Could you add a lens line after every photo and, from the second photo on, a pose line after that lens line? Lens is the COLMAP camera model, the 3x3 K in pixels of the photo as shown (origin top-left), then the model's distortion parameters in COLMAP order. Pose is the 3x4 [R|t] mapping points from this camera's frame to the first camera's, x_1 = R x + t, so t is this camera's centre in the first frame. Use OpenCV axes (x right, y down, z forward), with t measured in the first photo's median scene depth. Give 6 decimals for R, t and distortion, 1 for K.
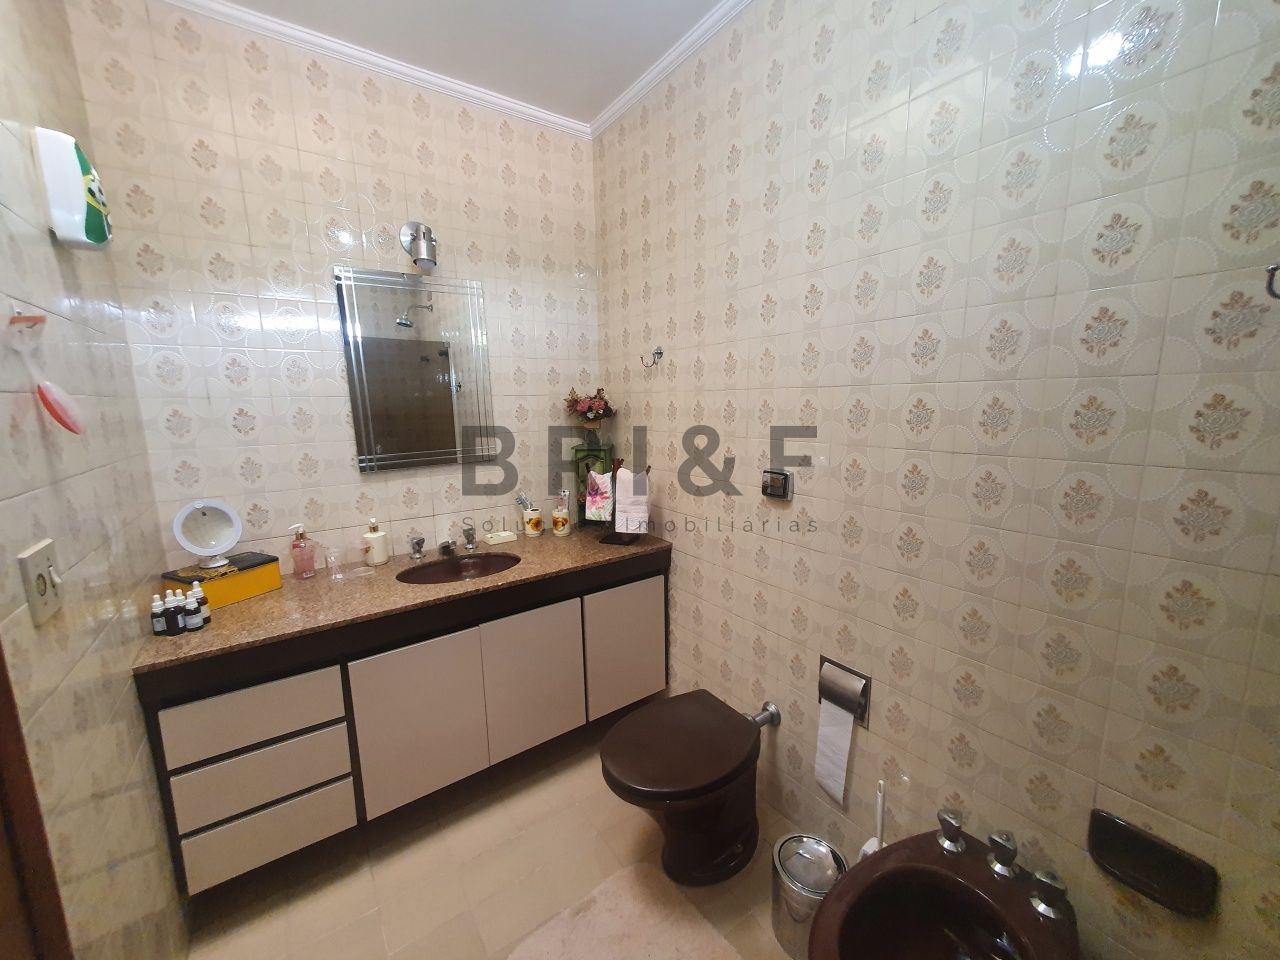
lens RADIAL K [[504.7, 0, 640.0], [0, 504.7, 470.7], [0, 0, 1]] dist [0.004008, 0.000348]
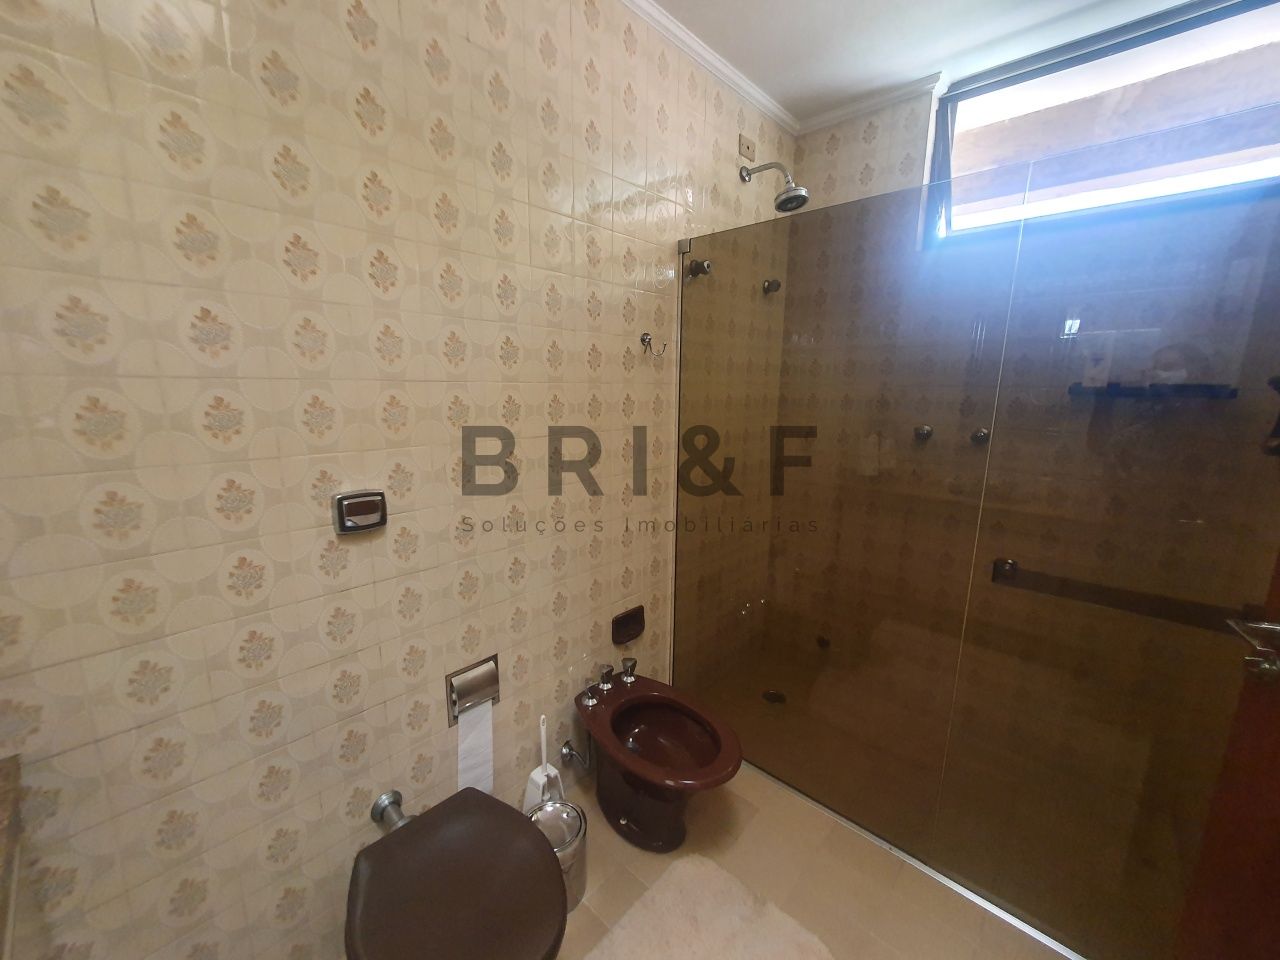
lens RADIAL K [[504.7, 0, 642.4], [0, 504.7, 486.6], [0, 0, 1]] dist [0.004008, 0.000348]
pose [[-0.218707, -0.164468, 0.961830, -0.585713], [0.142070, 0.969823, 0.198140, -0.106786], [-0.965393, 0.179982, -0.188741, 0.822212]]
